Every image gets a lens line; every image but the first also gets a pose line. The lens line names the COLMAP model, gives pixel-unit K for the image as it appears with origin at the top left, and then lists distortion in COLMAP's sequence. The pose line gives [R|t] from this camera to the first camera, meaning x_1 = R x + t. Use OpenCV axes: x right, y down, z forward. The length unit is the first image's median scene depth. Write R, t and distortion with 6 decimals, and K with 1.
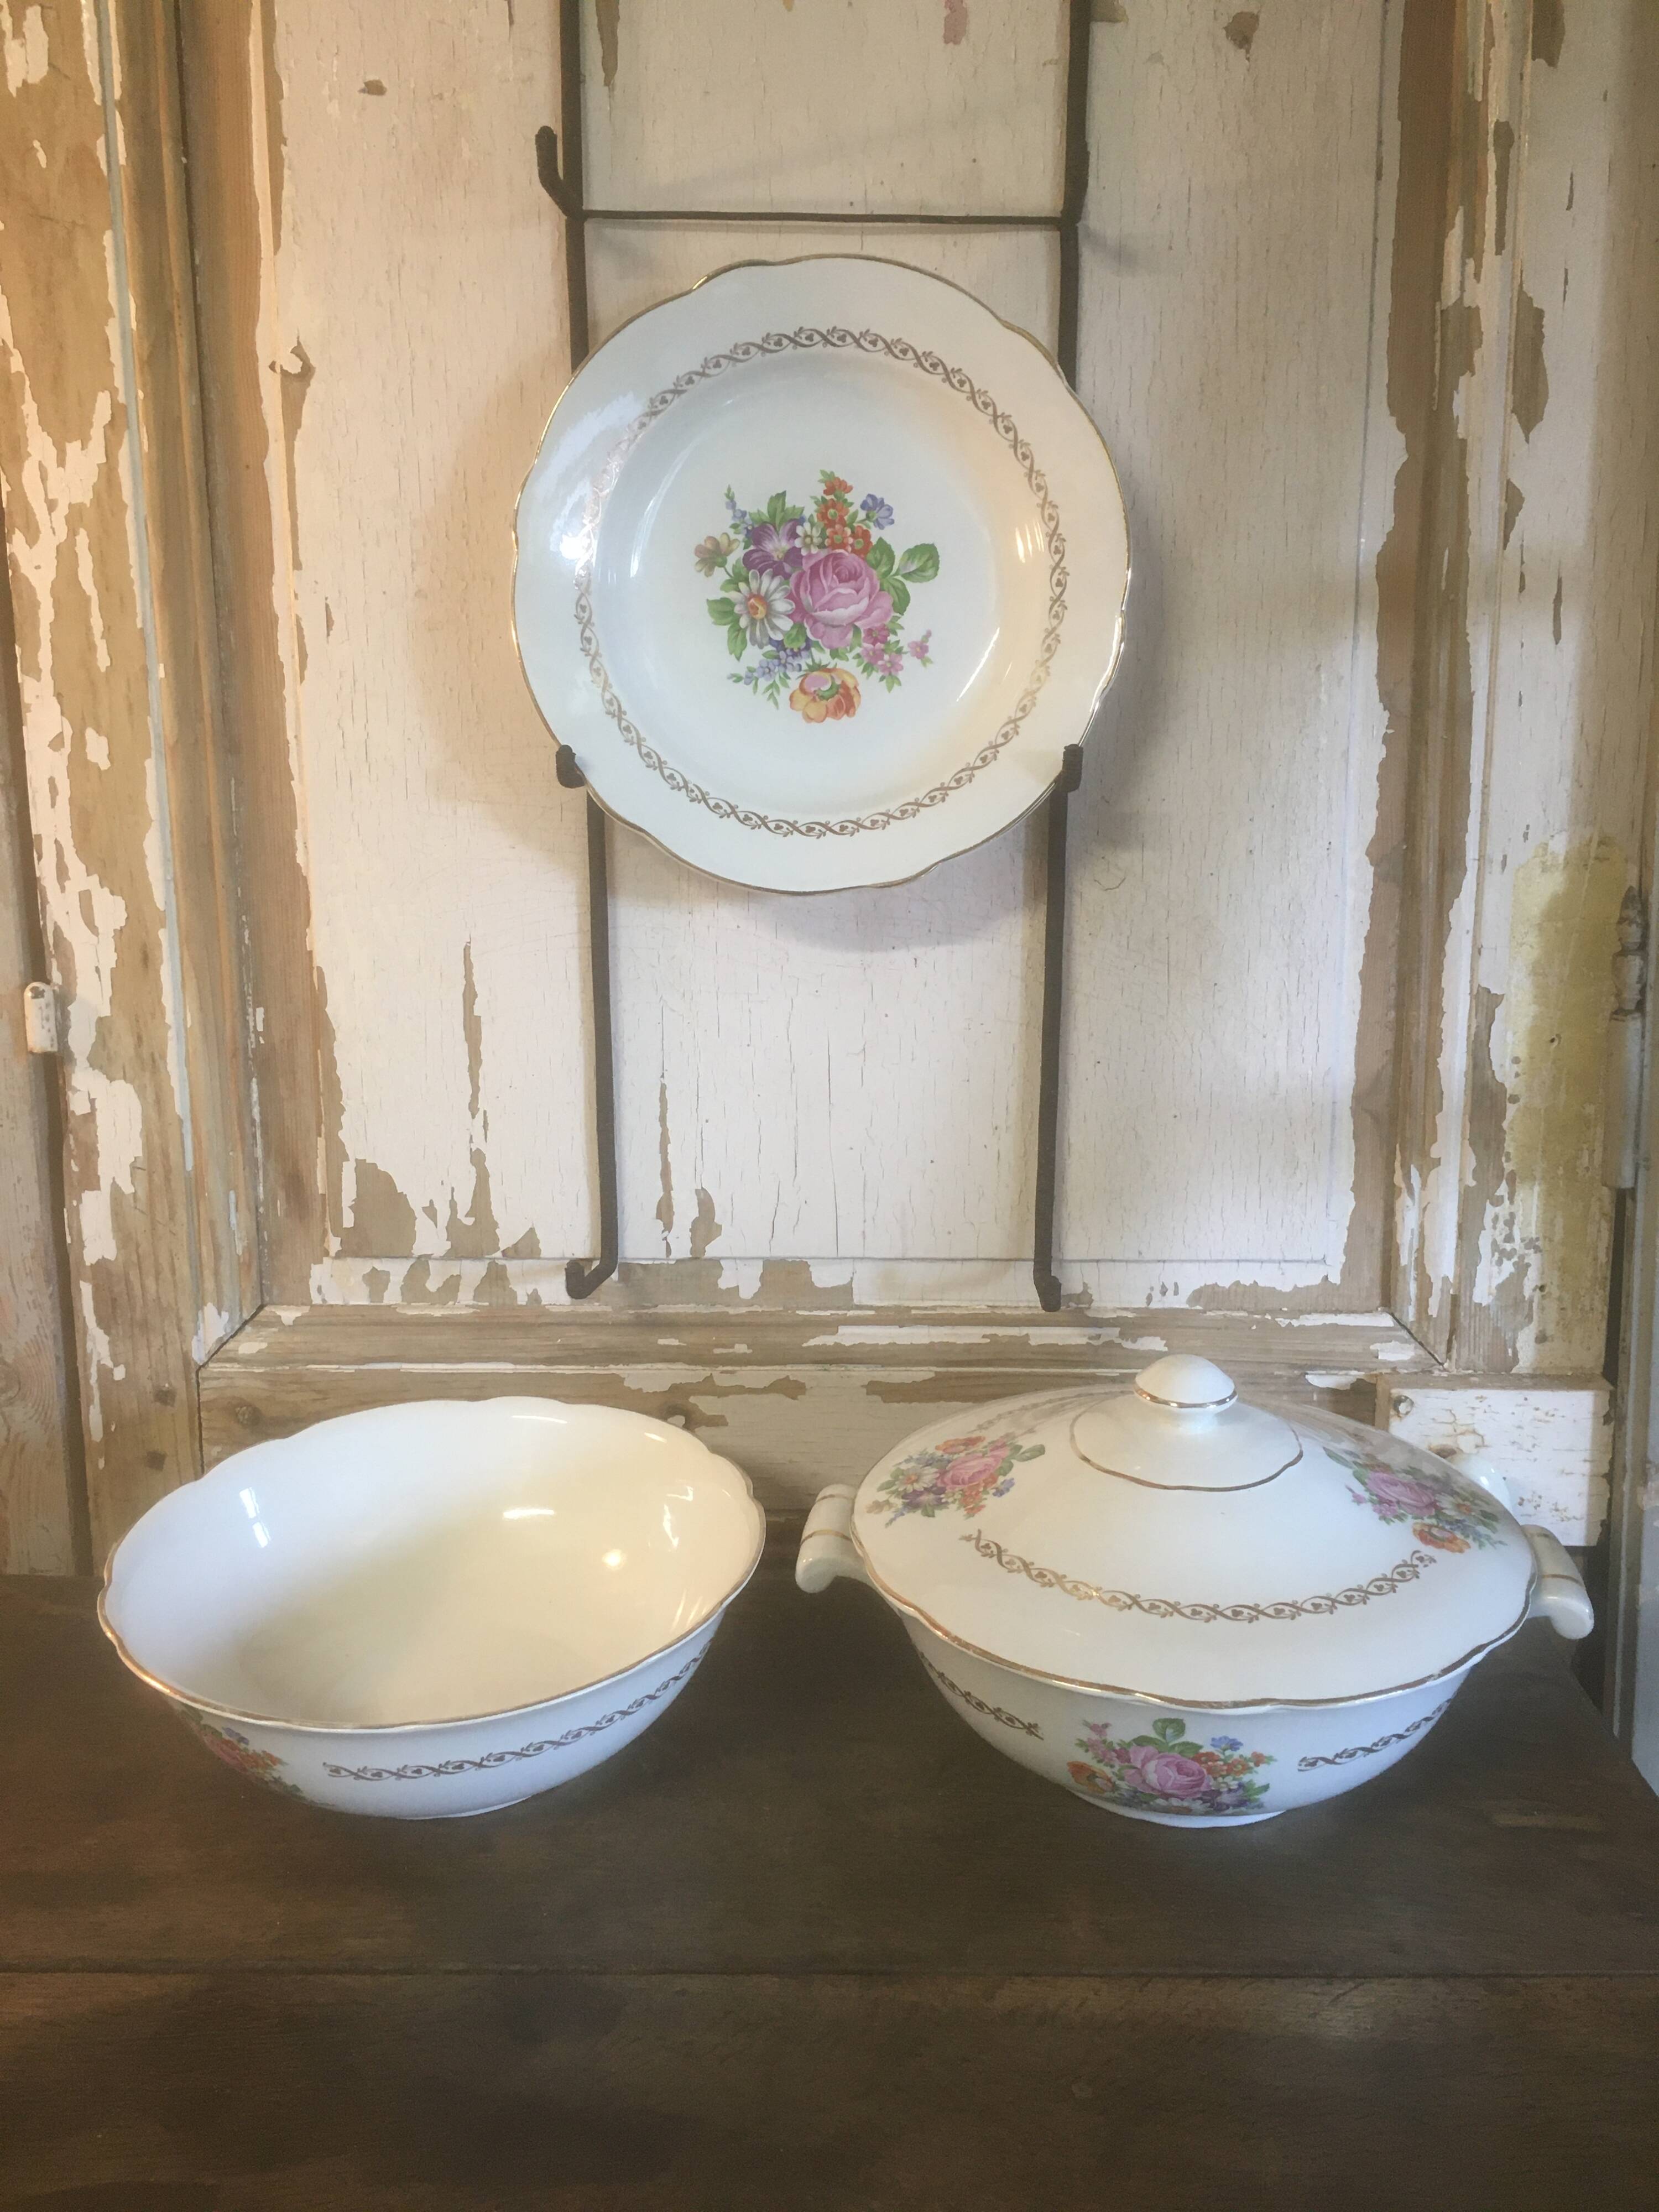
lens RADIAL K [[1894.7, 0, 822.3], [0, 1894.7, 1099.5], [0, 0, 1]] dist [0.078869, -0.122583]
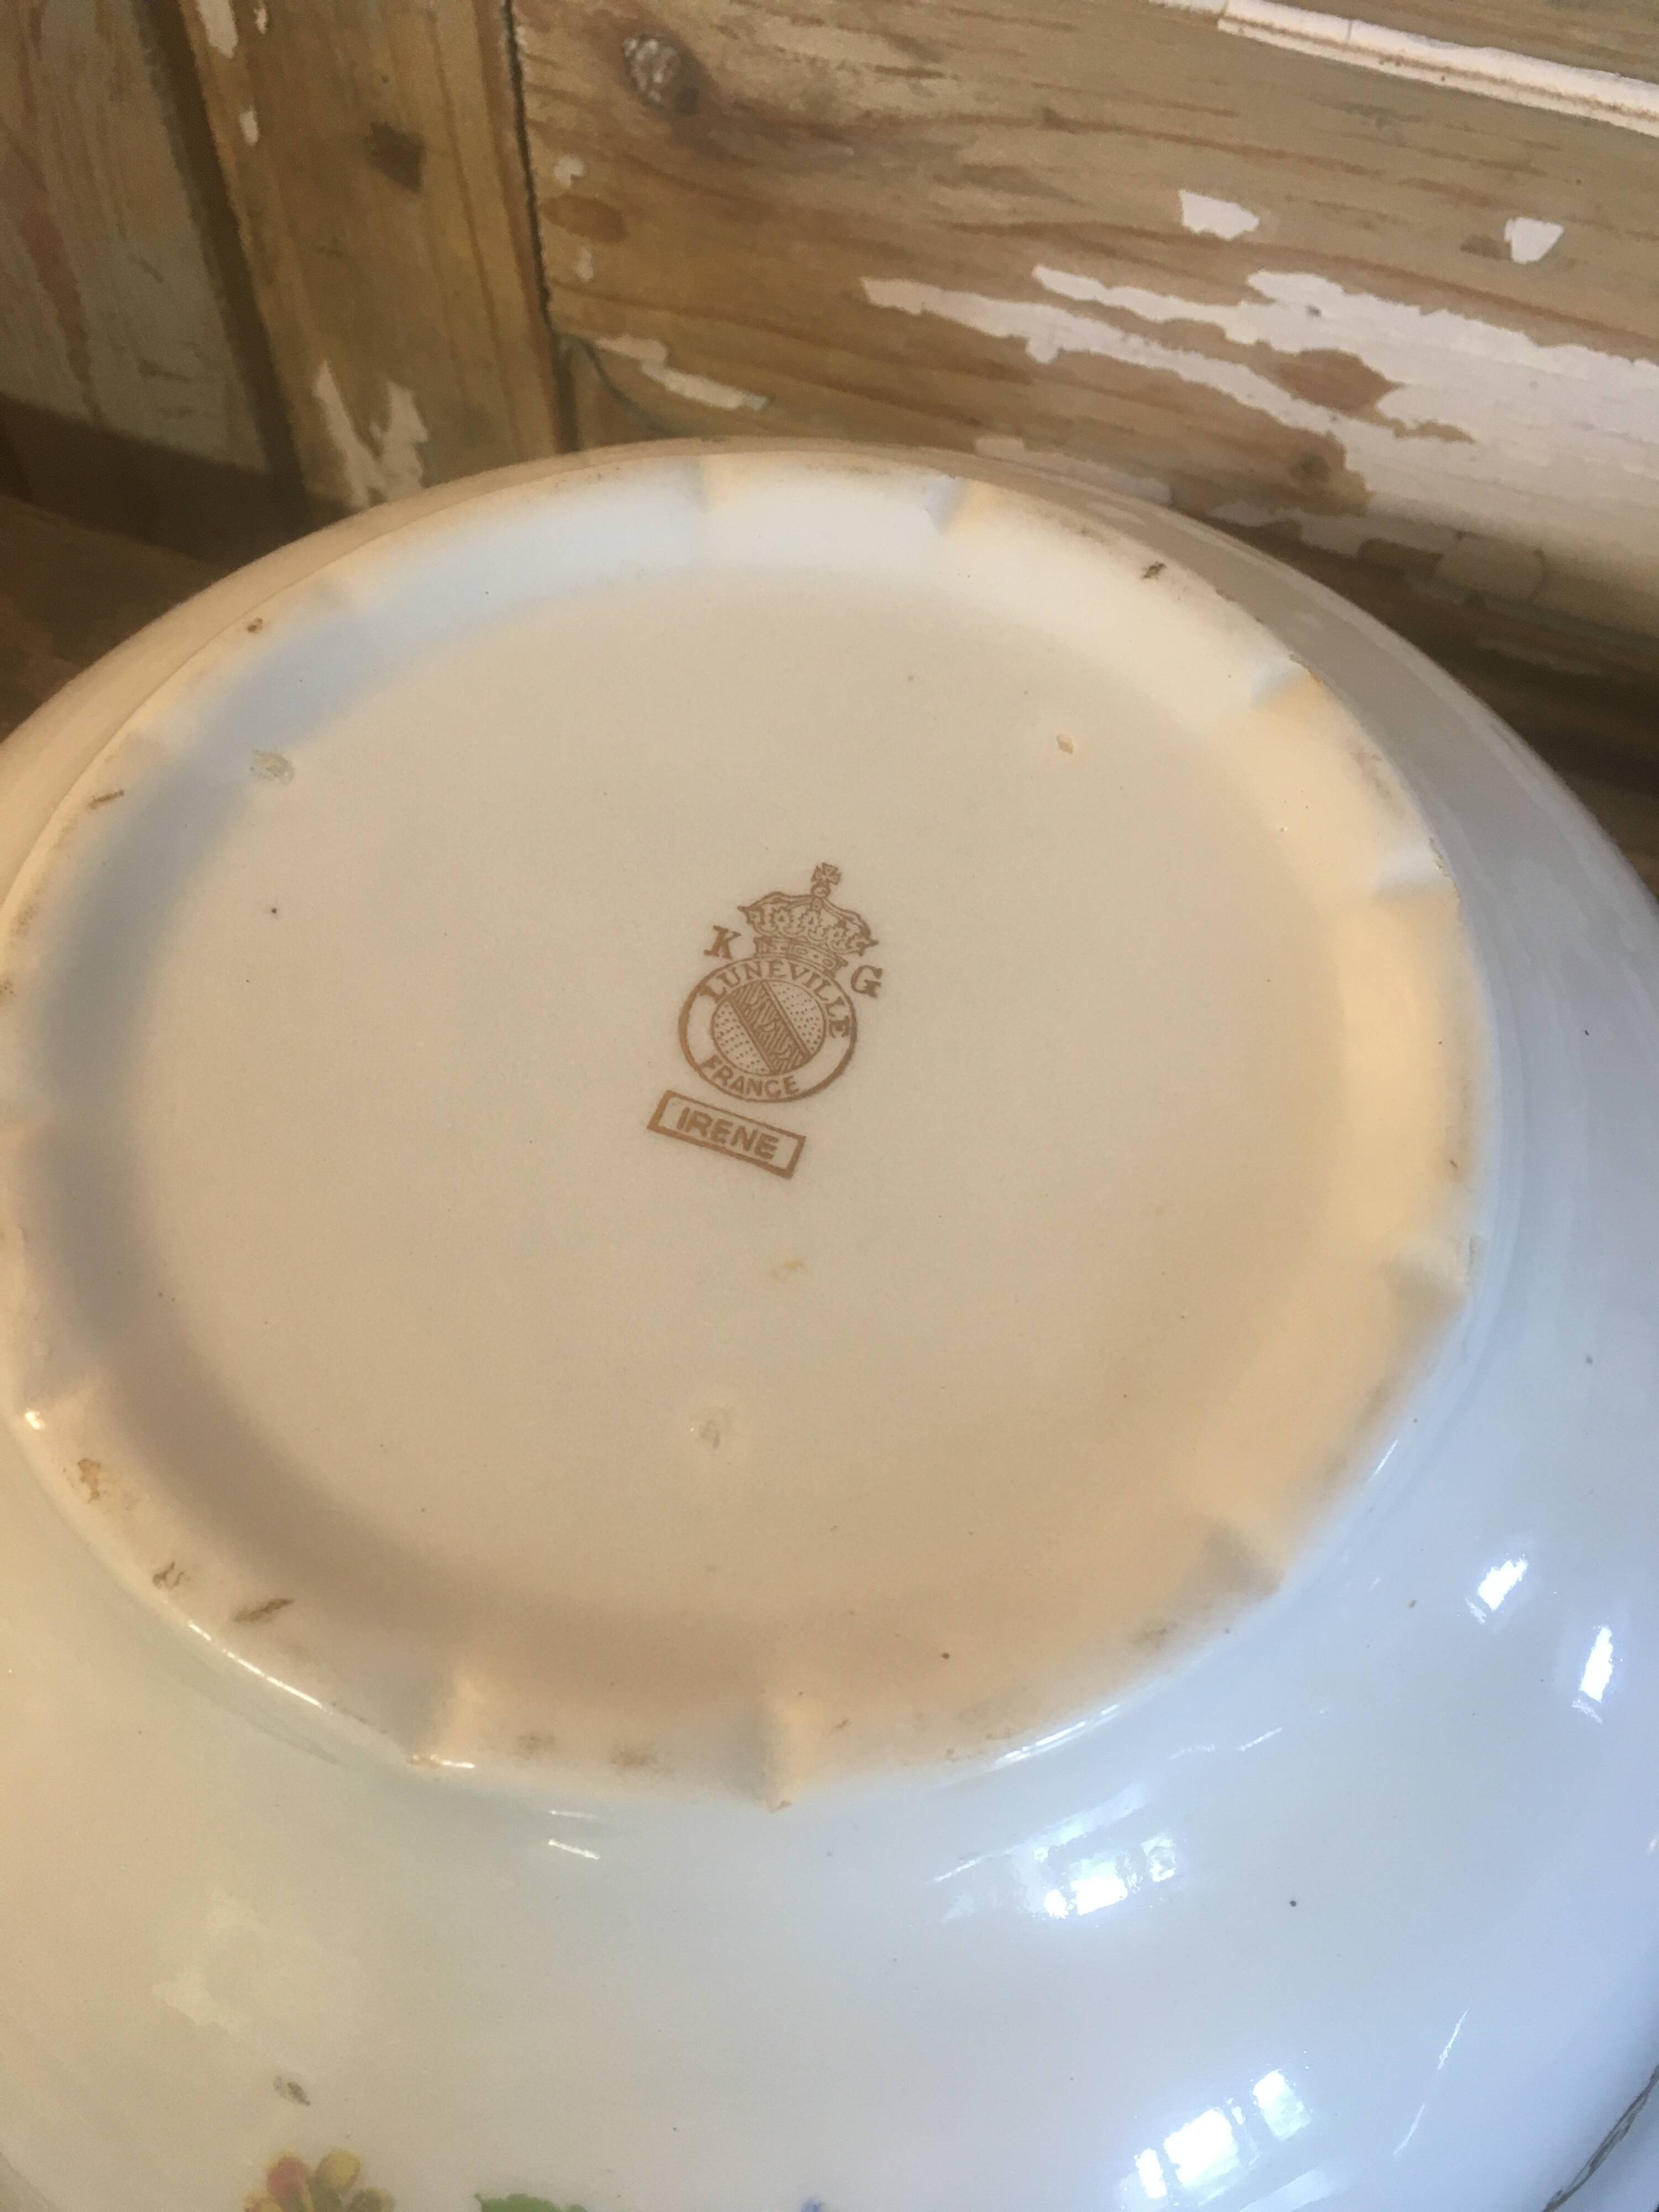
lens RADIAL K [[1894.7, 0, 823.6], [0, 1894.7, 1093.3], [0, 0, 1]] dist [0.078869, -0.122583]
pose [[0.934948, 0.305820, -0.179850, -0.190080], [-0.079842, 0.675290, 0.733218, 0.059735], [0.345683, -0.671162, 0.655778, 0.755615]]
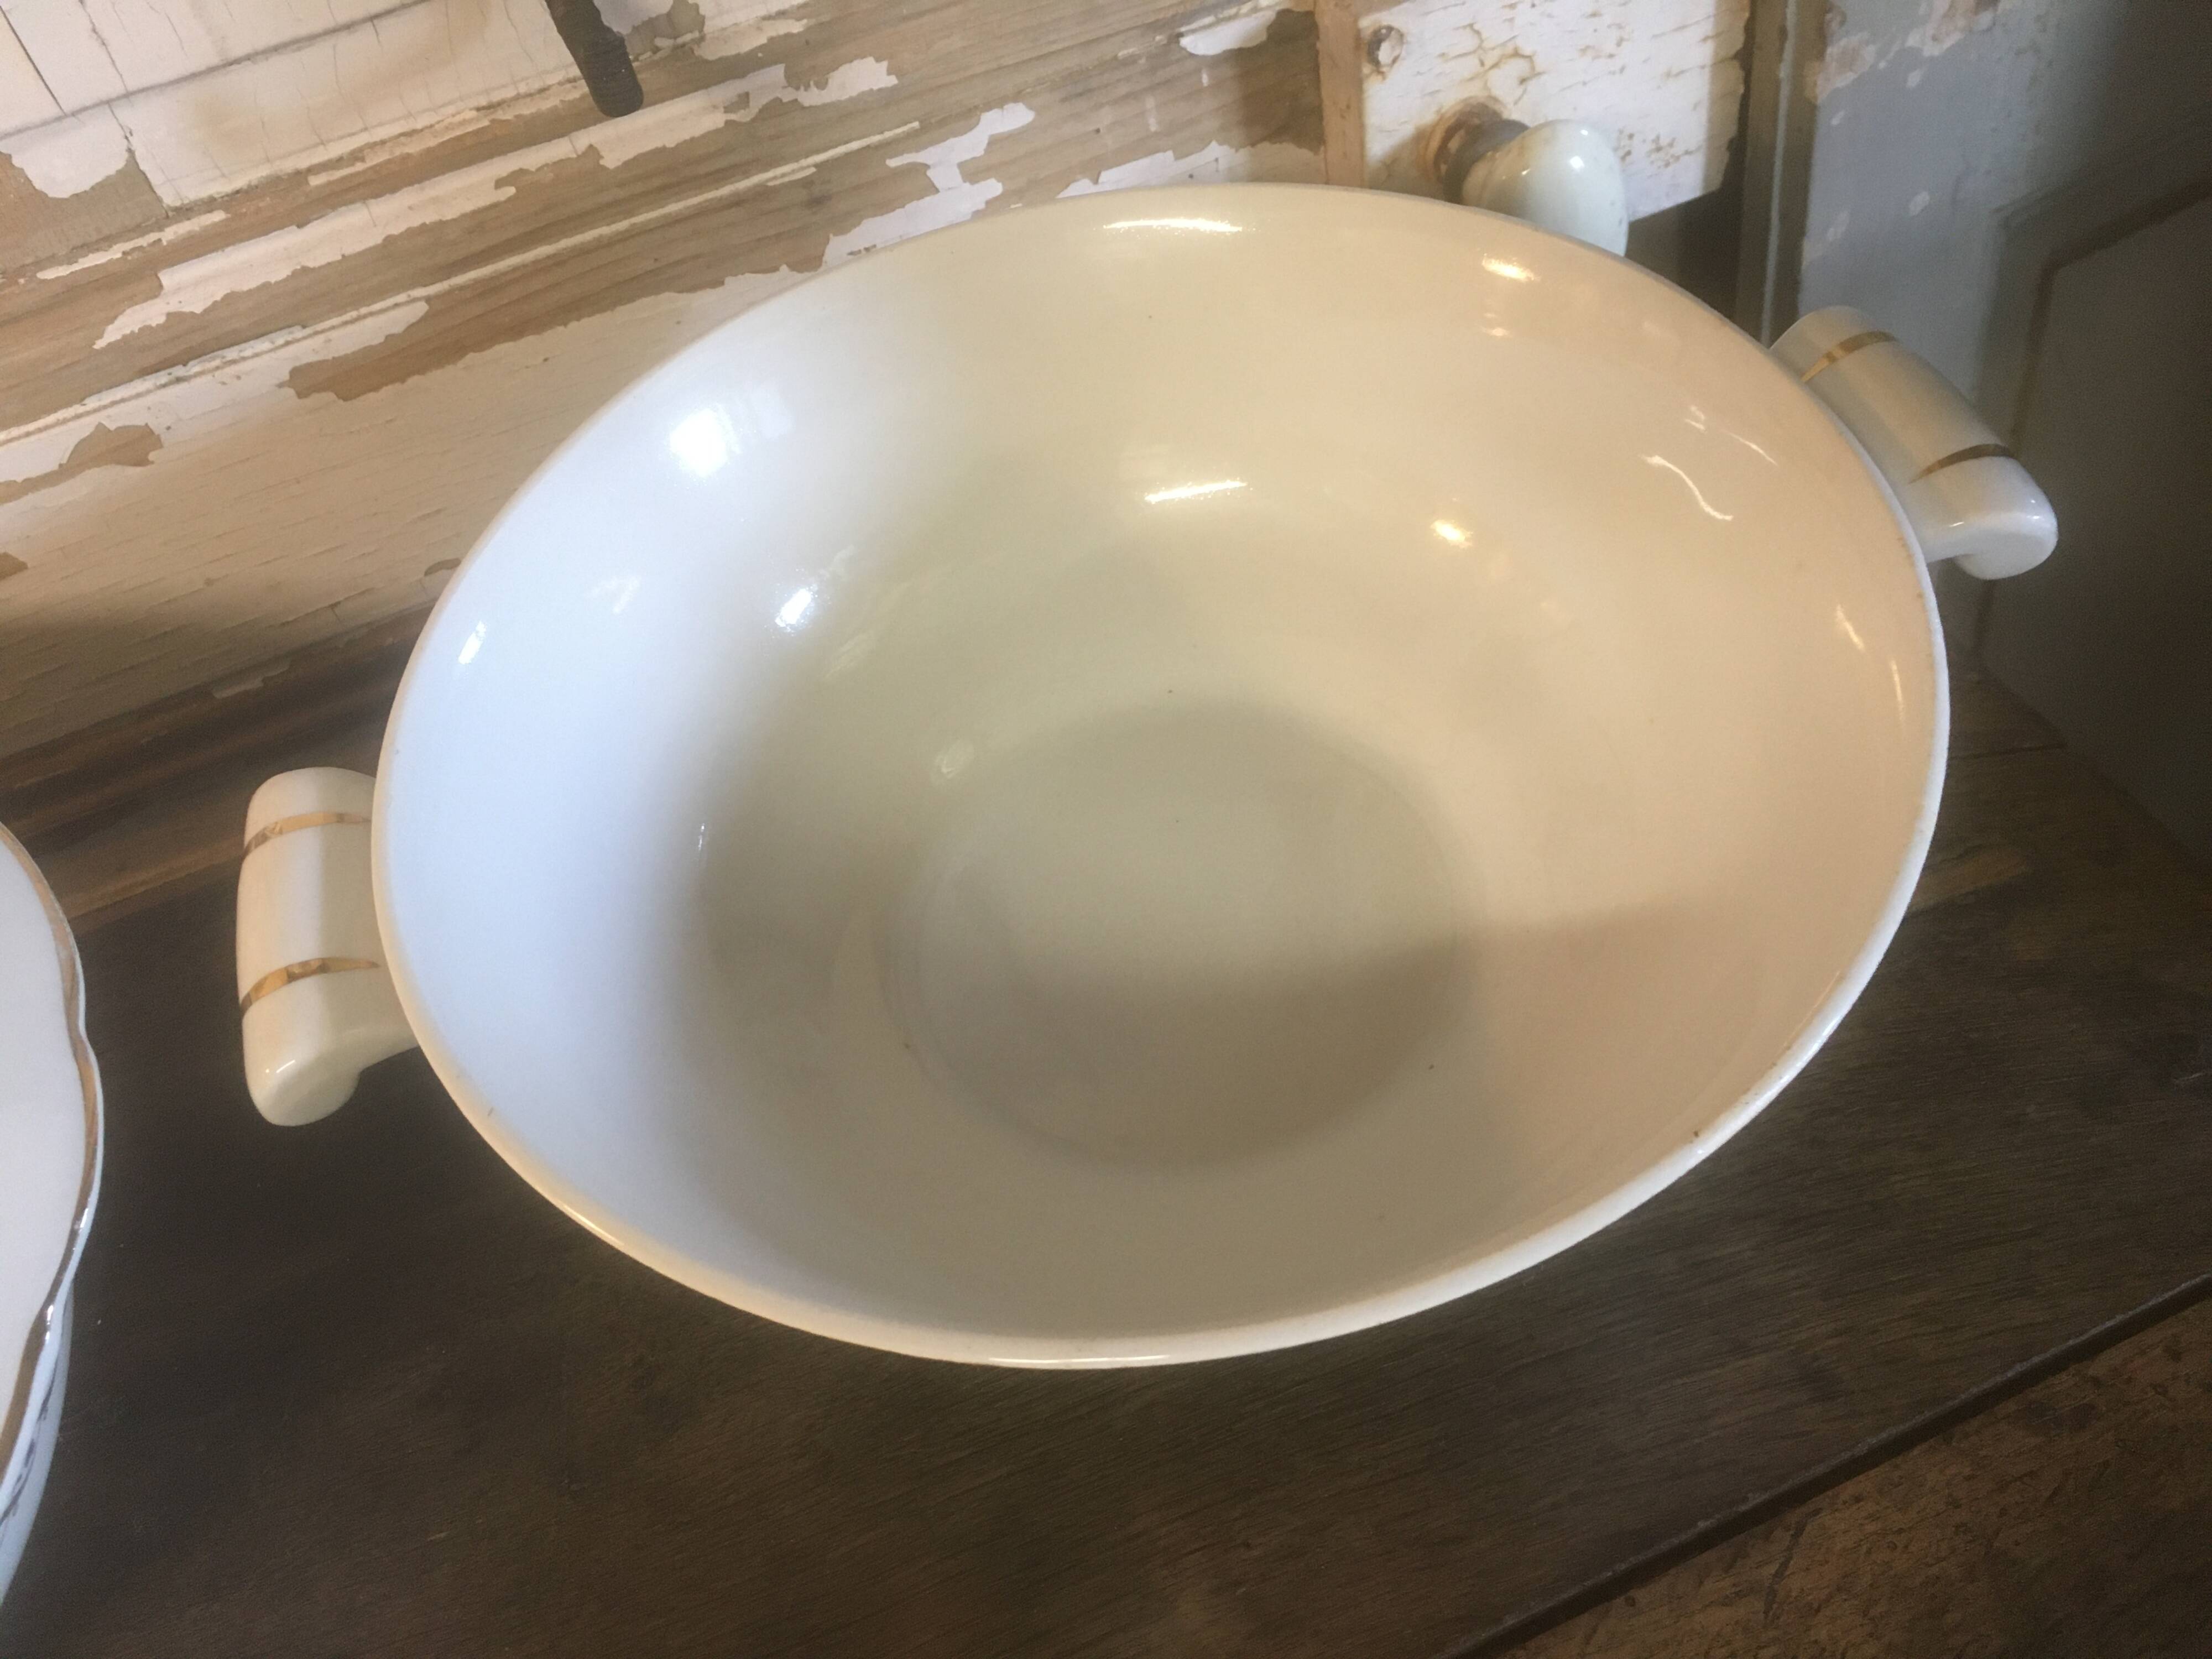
lens RADIAL K [[1894.7, 0, 1096.3], [0, 1894.7, 818.8], [0, 0, 1]] dist [0.078869, -0.122583]
pose [[0.905540, -0.389772, 0.167554, 0.081469], [0.227978, 0.780110, 0.582628, 0.014076], [-0.357802, -0.489394, 0.795280, 0.546986]]
